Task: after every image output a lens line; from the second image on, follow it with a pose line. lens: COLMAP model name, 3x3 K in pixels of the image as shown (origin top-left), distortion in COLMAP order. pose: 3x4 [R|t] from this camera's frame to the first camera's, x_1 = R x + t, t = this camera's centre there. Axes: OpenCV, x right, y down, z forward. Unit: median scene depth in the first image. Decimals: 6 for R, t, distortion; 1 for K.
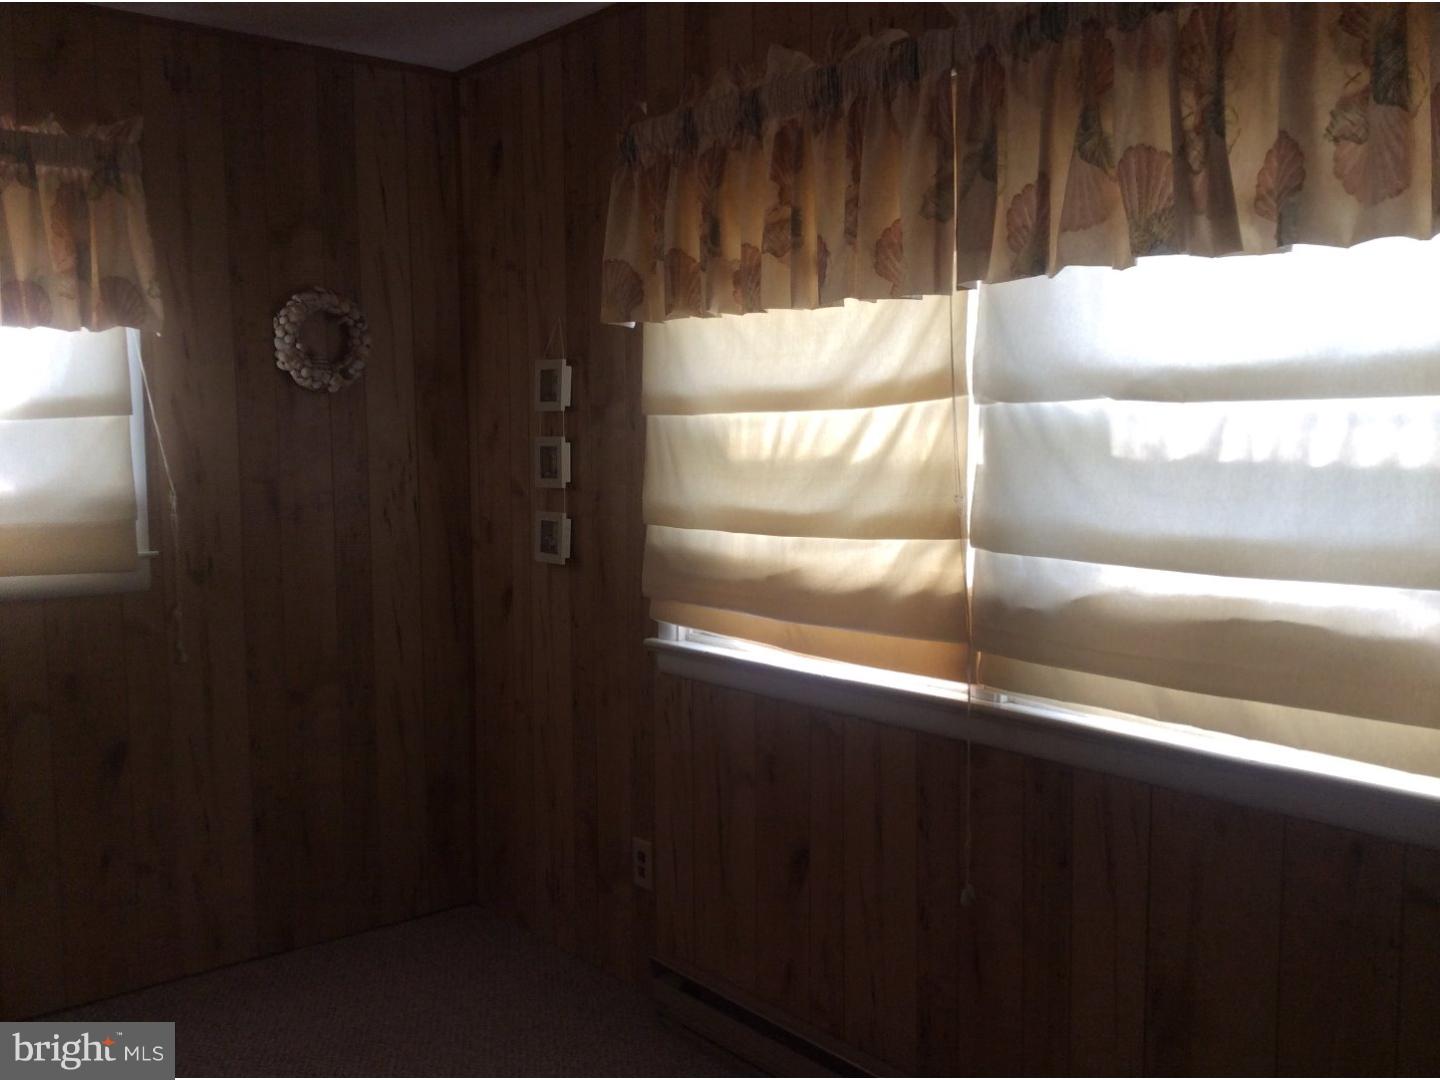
lens RADIAL K [[1382.8, 0, 720.0], [0, 1382.8, 540.0], [0, 0, 1]] dist [0.157803, -0.203977]
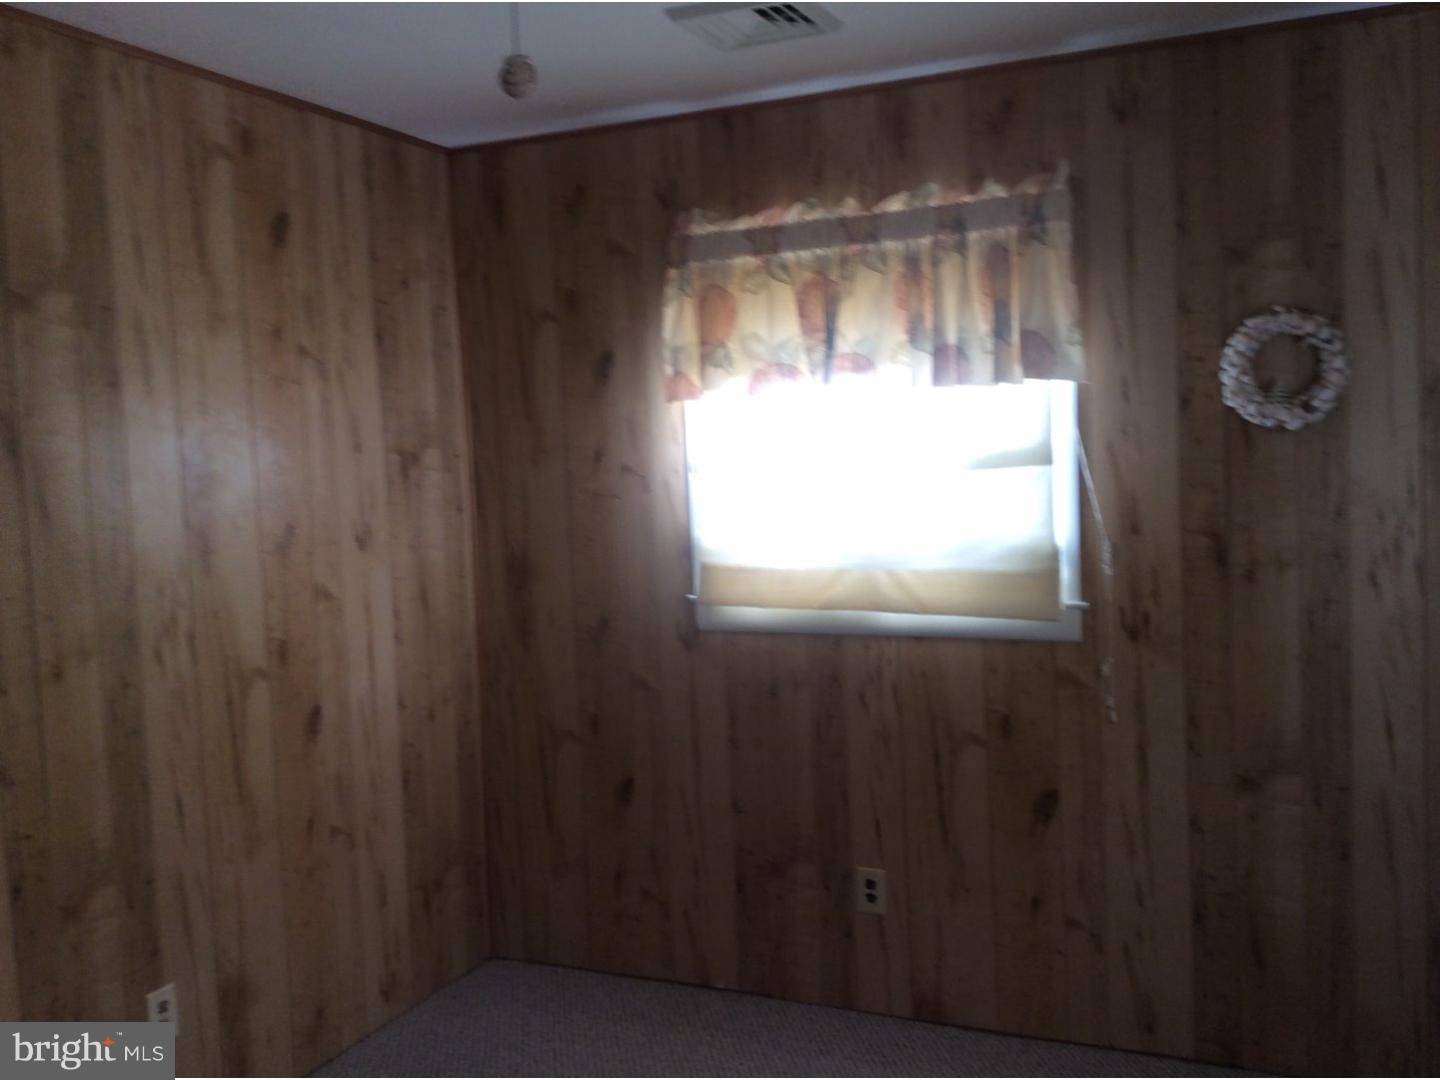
lens RADIAL K [[1325.5, 0, 724.5], [0, 1325.5, 558.5], [0, 0, 1]] dist [0.150623, -0.002021]
pose [[0.487885, 0.051513, -0.871387, 0.280524], [-0.049232, 0.998292, 0.031451, -0.038888], [0.871519, 0.027555, 0.489588, 0.318158]]
